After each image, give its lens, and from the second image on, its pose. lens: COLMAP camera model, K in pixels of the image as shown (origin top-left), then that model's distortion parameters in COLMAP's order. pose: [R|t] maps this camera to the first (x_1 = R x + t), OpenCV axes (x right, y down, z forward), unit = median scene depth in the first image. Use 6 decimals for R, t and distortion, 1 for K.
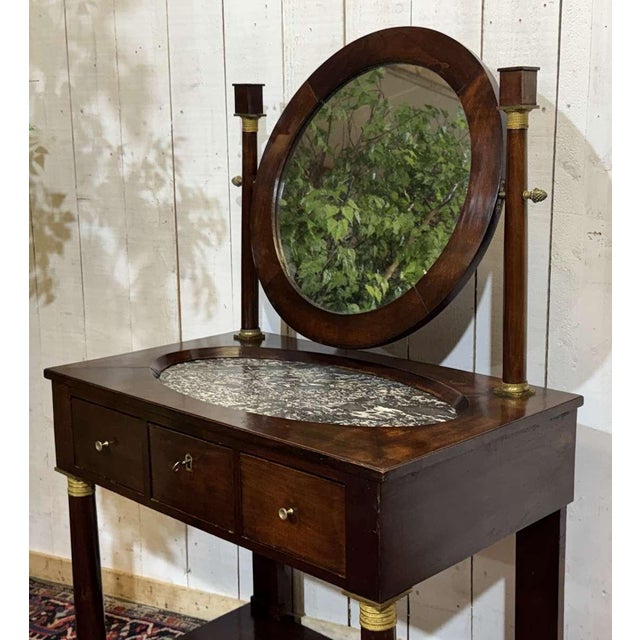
lens RADIAL K [[972.6, 0, 323.9], [0, 972.6, 318.2], [0, 0, 1]] dist [0.107608, 0.000000]
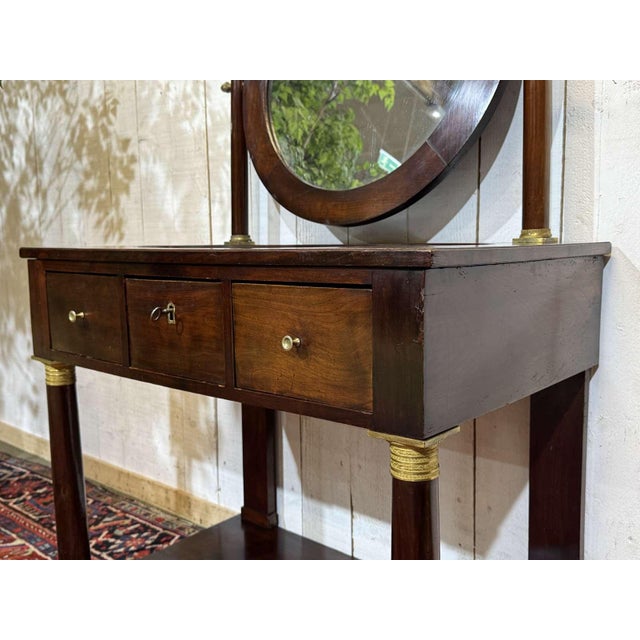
lens RADIAL K [[652.2, 0, 330.3], [0, 652.2, 321.3], [0, 0, 1]] dist [0.030152, 0.000000]
pose [[0.972998, 0.025156, -0.229439, 0.142727], [-0.040304, 0.997288, -0.061574, 0.125696], [0.227268, 0.069159, 0.971374, 0.363413]]
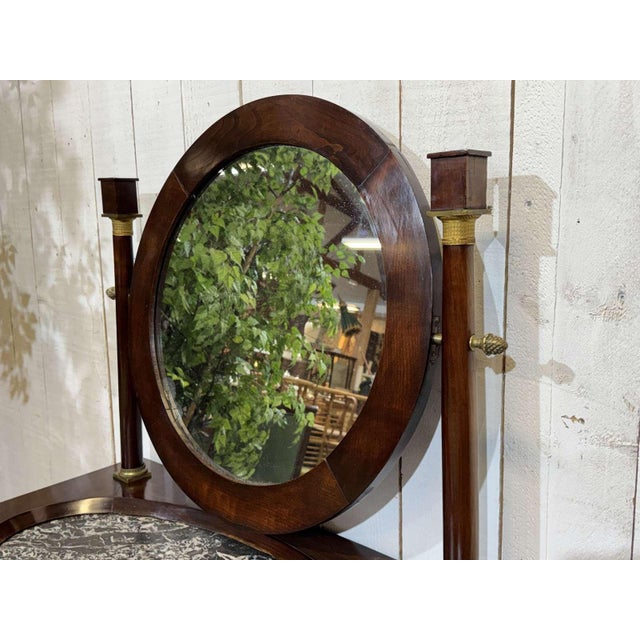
lens RADIAL K [[652.2, 0, 326.9], [0, 652.2, 315.5], [0, 0, 1]] dist [0.030152, 0.000000]
pose [[0.969581, 0.032595, -0.242592, 0.185004], [-0.039738, 0.998907, -0.024608, -0.108080], [0.241525, 0.033499, 0.969816, 0.478006]]
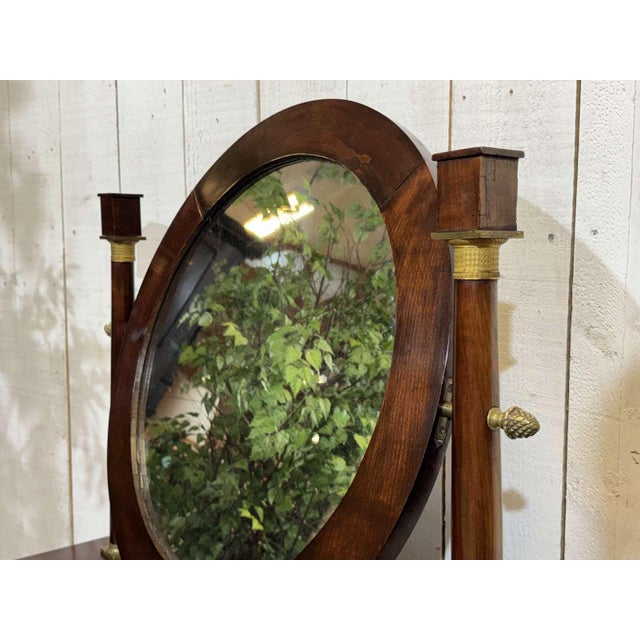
lens RADIAL K [[740.7, 0, 321.5], [0, 740.7, 315.1], [0, 0, 1]] dist [0.056337, 0.000000]
pose [[0.991852, 0.024838, -0.124950, 0.117586], [-0.036583, 0.995032, -0.092595, -0.097524], [0.122029, 0.096412, 0.987833, 0.445694]]
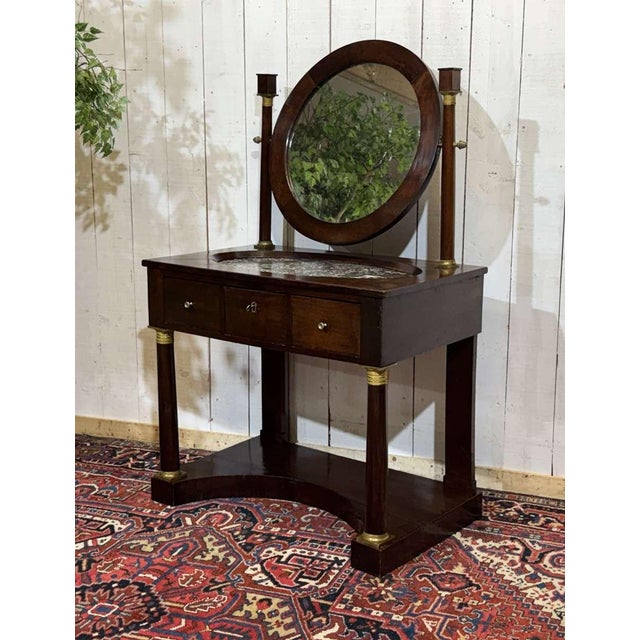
lens RADIAL K [[983.8, 0, 325.5], [0, 983.8, 320.2], [0, 0, 1]] dist [0.118004, 0.000000]
pose [[0.993082, -0.009724, 0.117016, -0.150051], [0.008666, 0.999917, 0.009543, 0.109595], [-0.117099, -0.008462, 0.993084, -0.461581]]
